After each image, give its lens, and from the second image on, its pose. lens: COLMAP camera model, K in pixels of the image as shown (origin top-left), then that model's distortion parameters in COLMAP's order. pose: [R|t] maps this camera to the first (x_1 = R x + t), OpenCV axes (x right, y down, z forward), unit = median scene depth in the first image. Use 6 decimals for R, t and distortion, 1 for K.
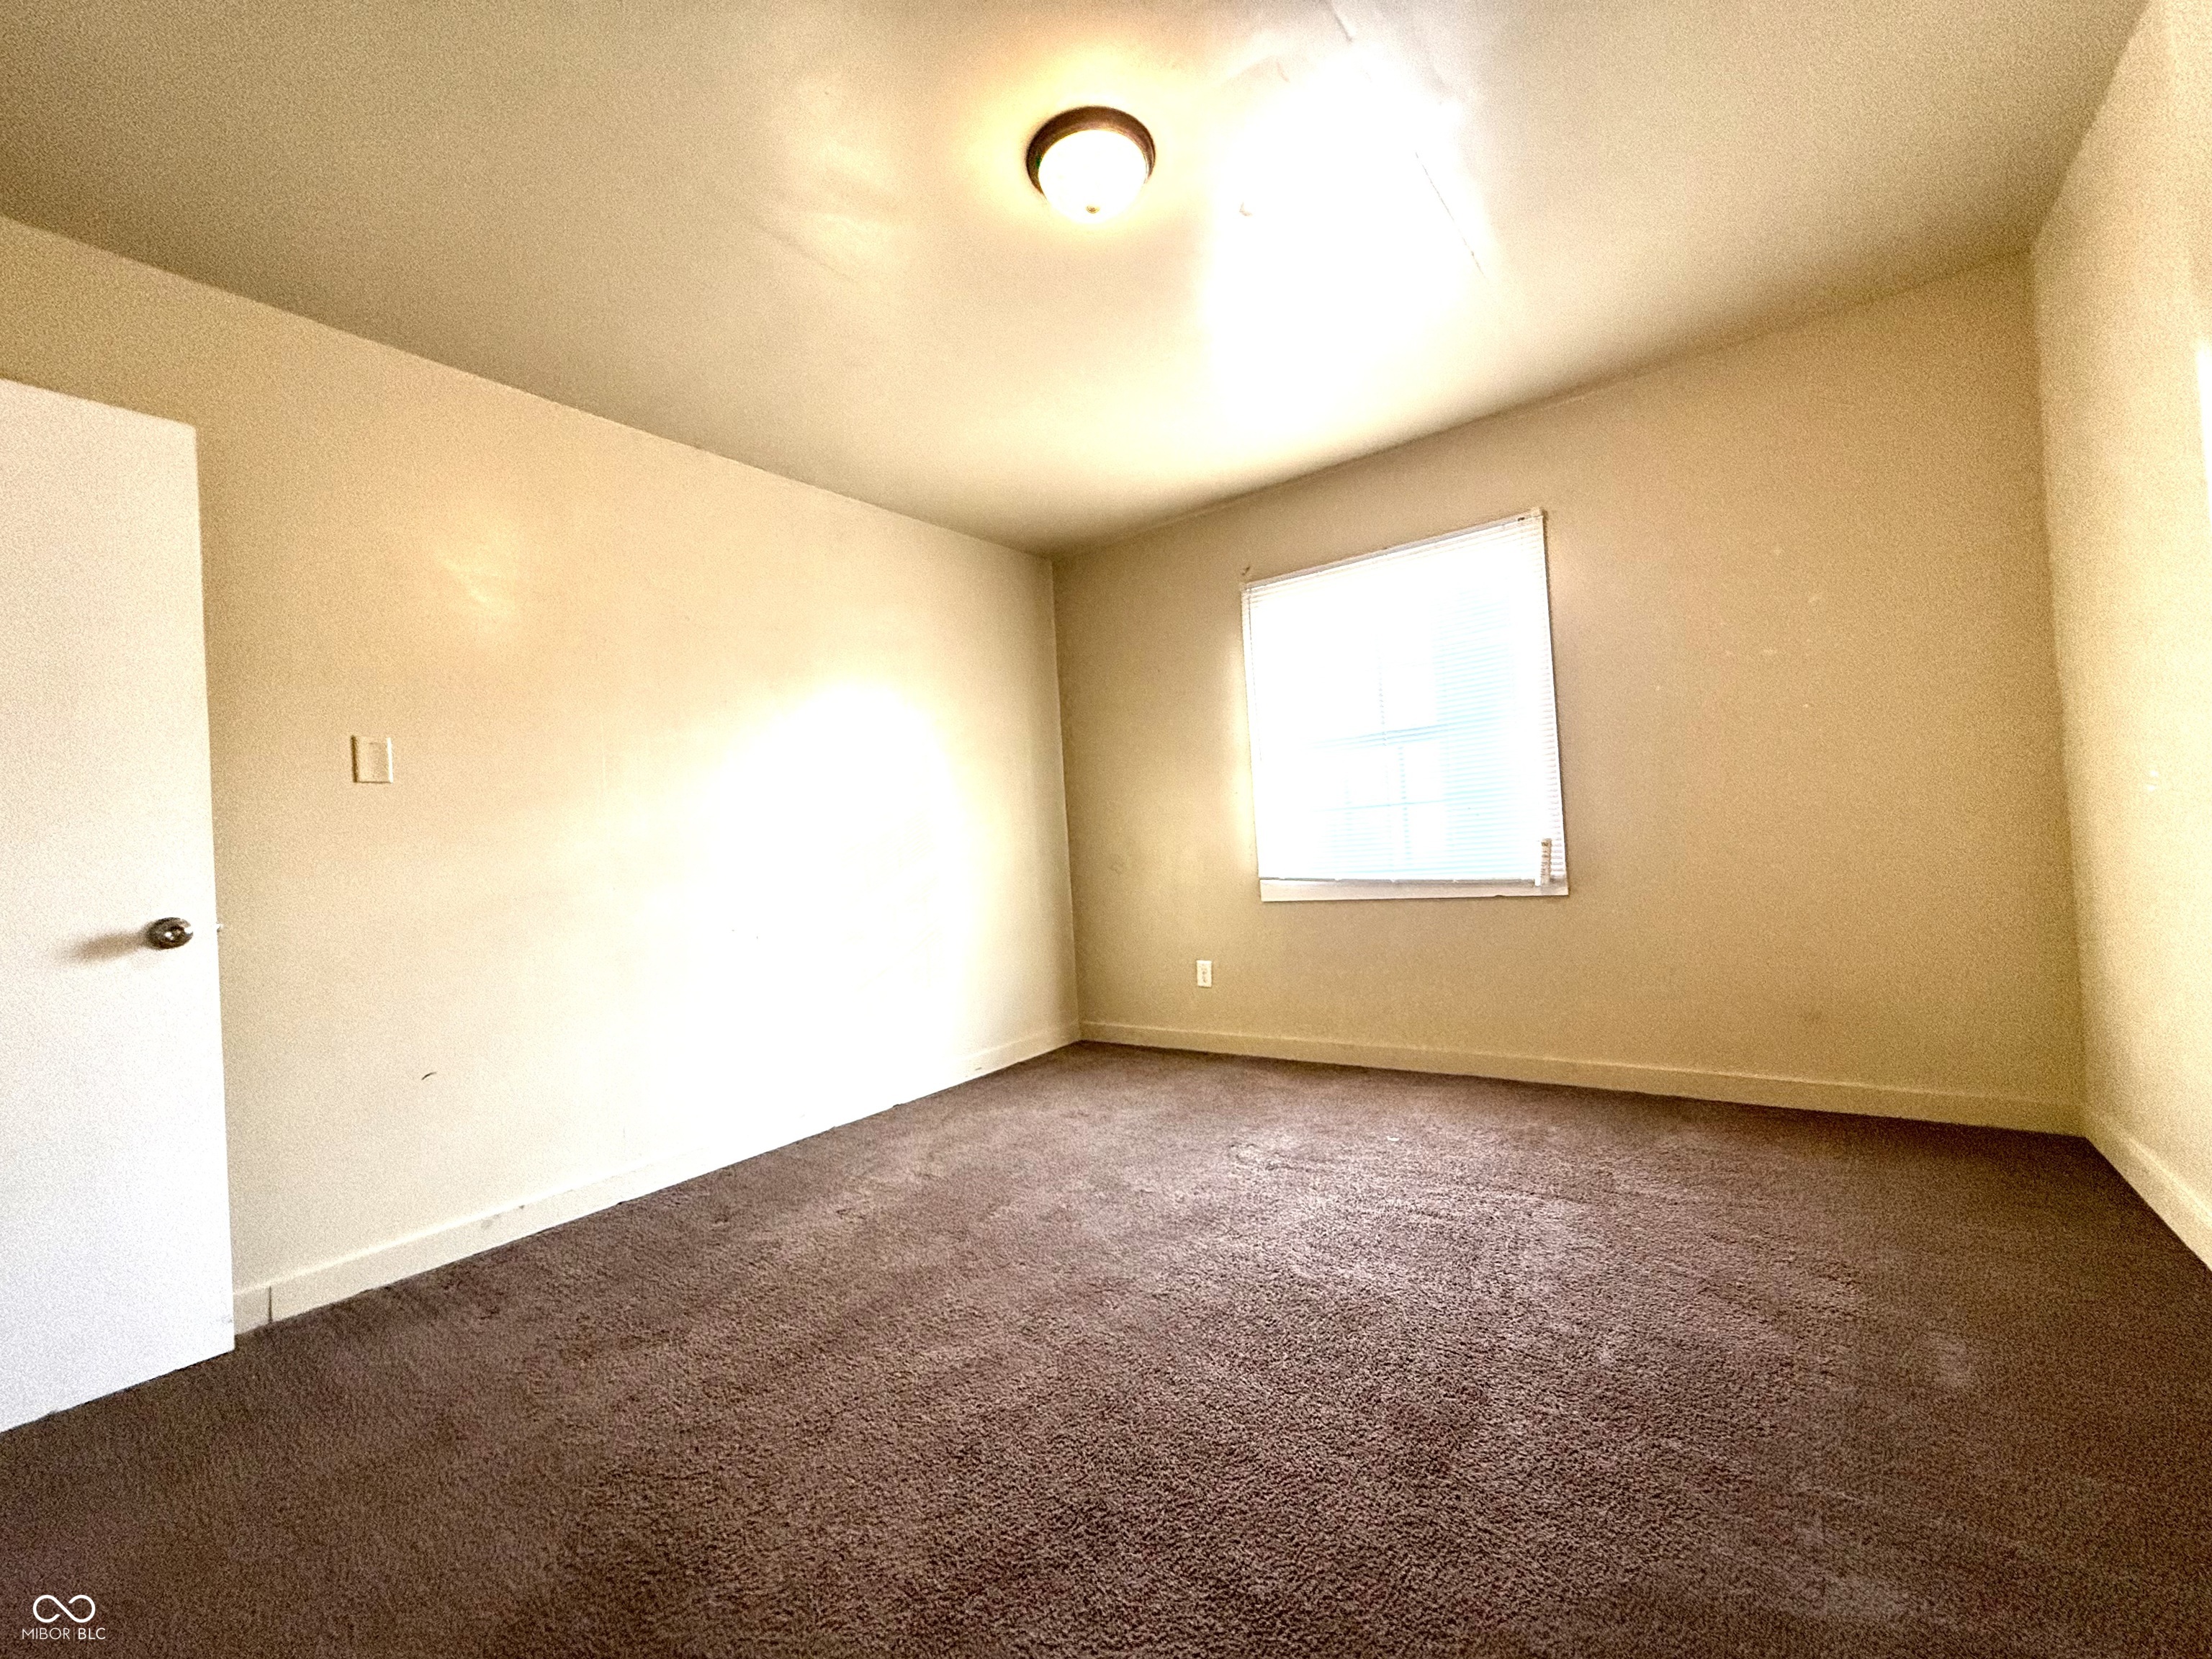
lens RADIAL K [[884.0, 0, 1111.5], [0, 884.0, 827.8], [0, 0, 1]] dist [-0.004401, 0.000177]
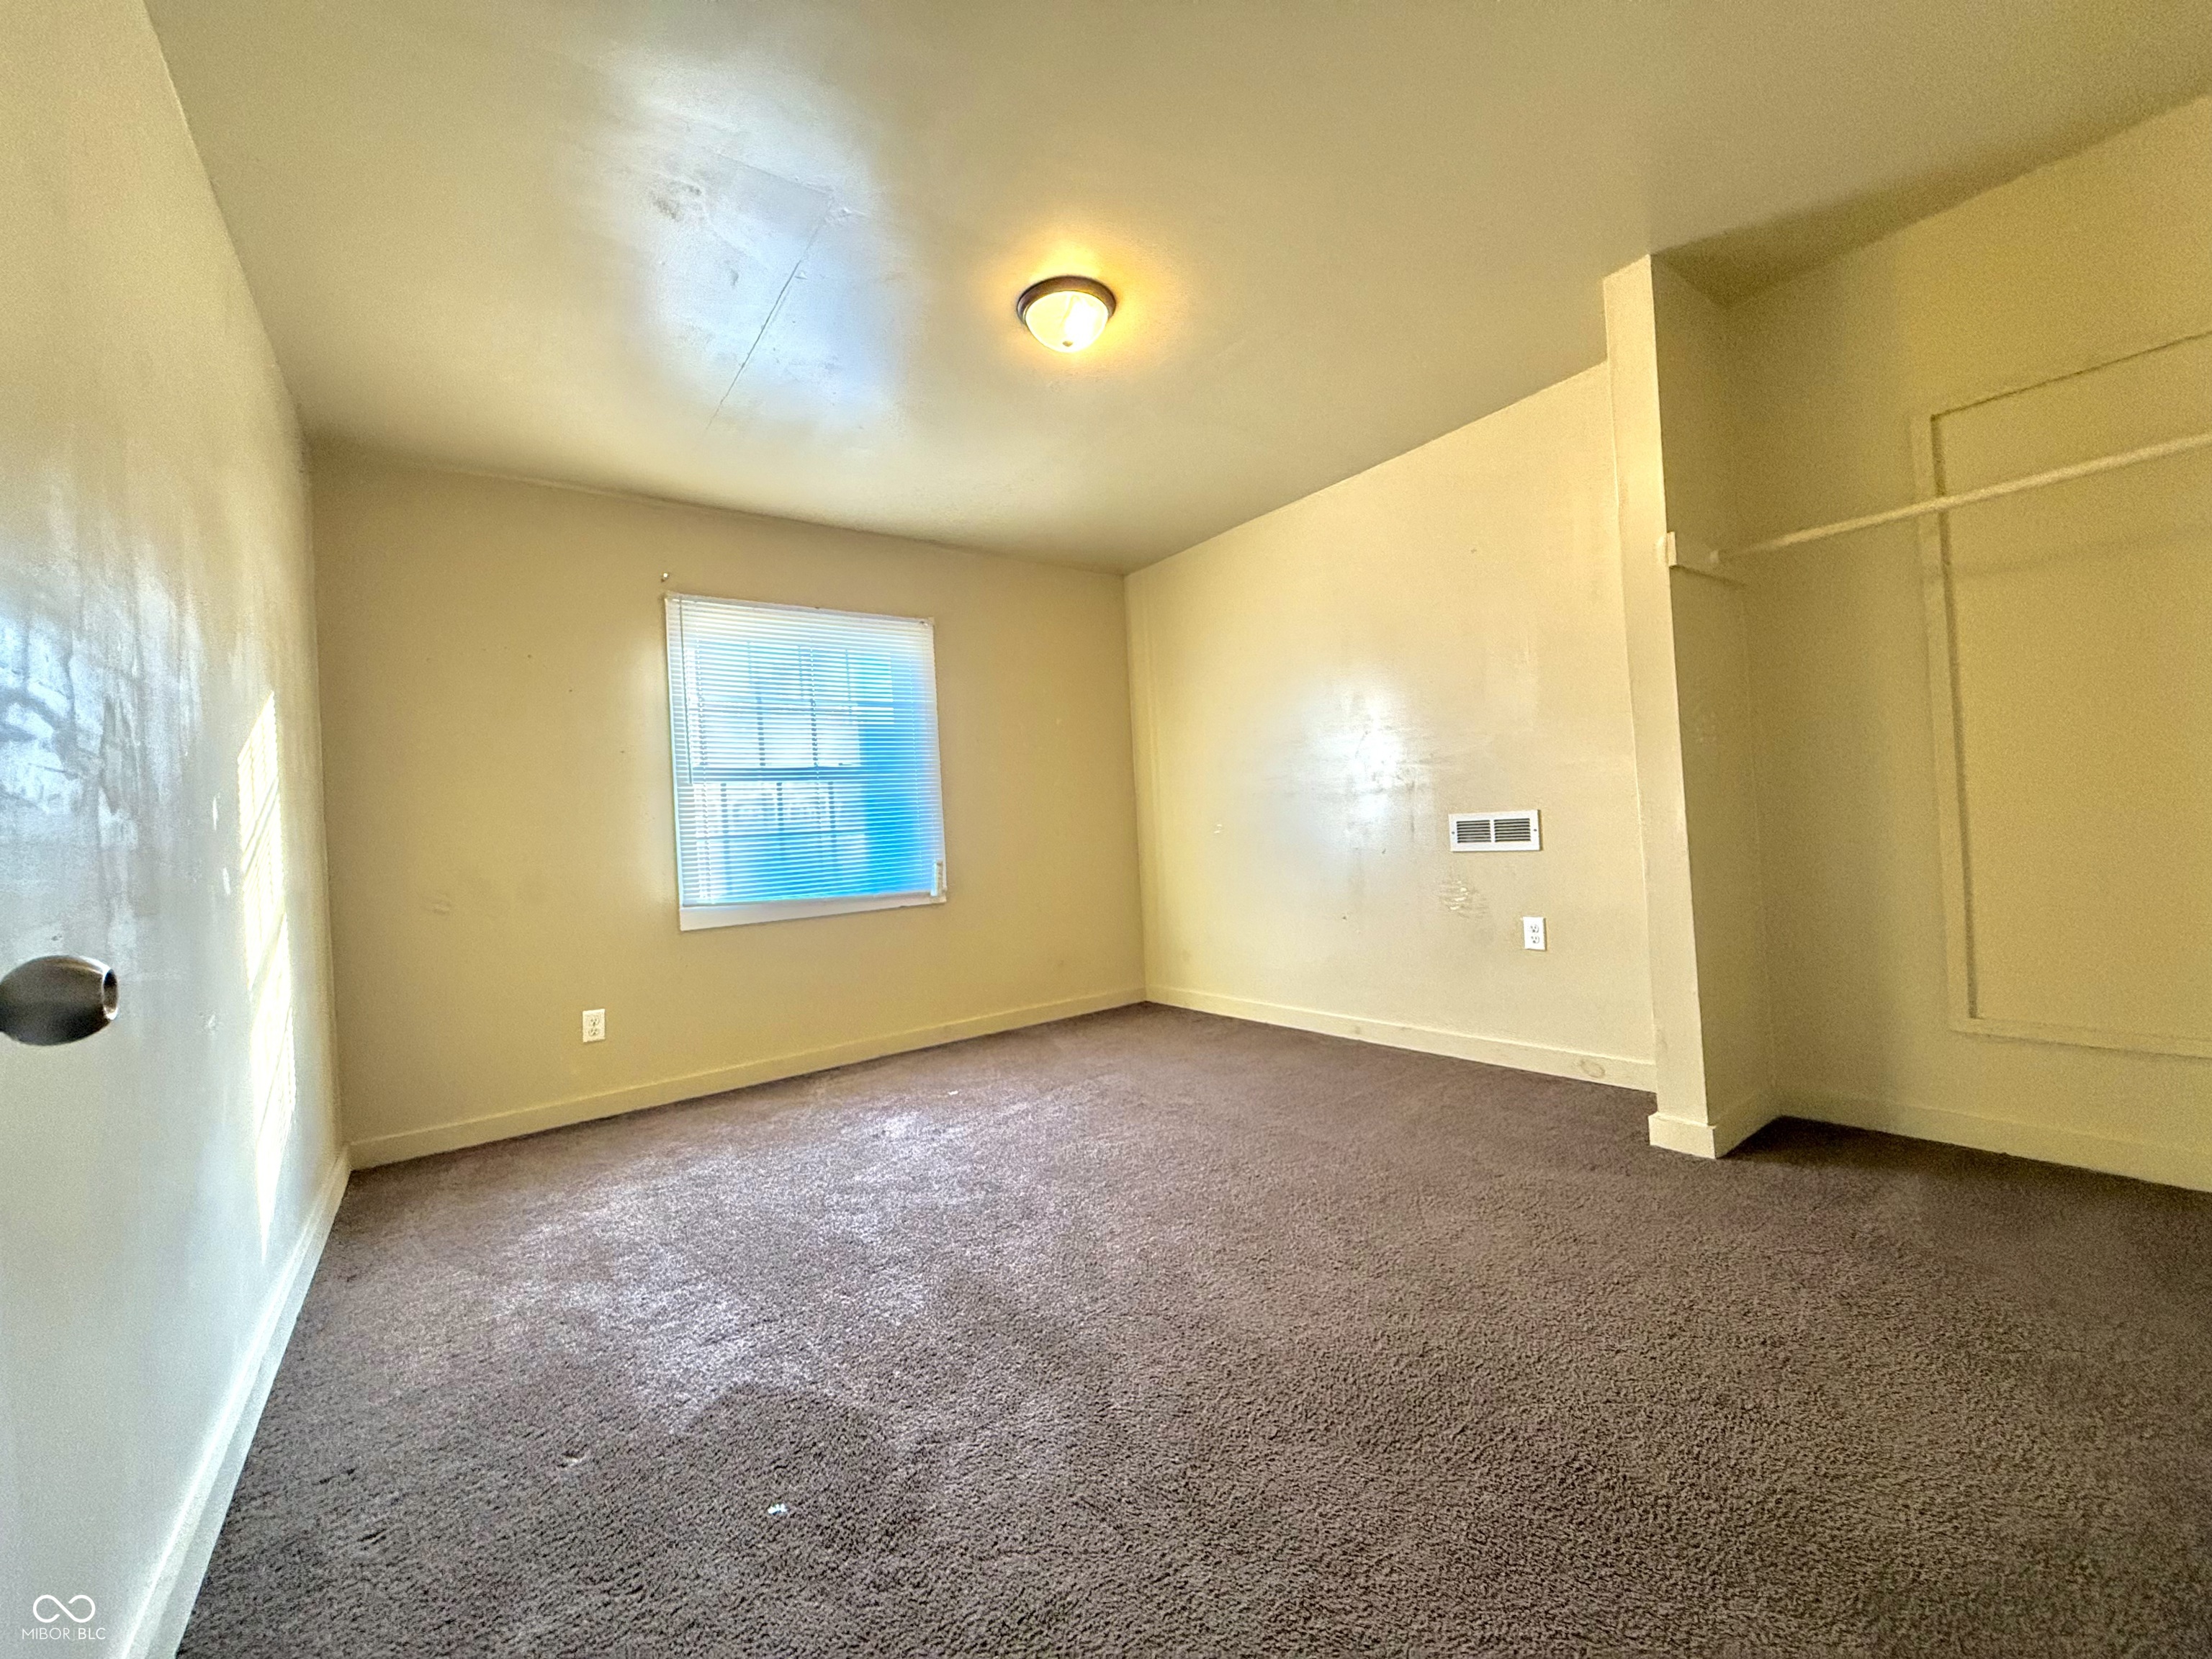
lens RADIAL K [[884.0, 0, 1117.2], [0, 884.0, 825.8], [0, 0, 1]] dist [-0.004401, 0.000177]
pose [[0.289030, 0.048584, 0.956086, -0.710795], [0.019001, 0.998224, -0.056469, 0.039943], [-0.957131, 0.034488, 0.287594, 0.341188]]
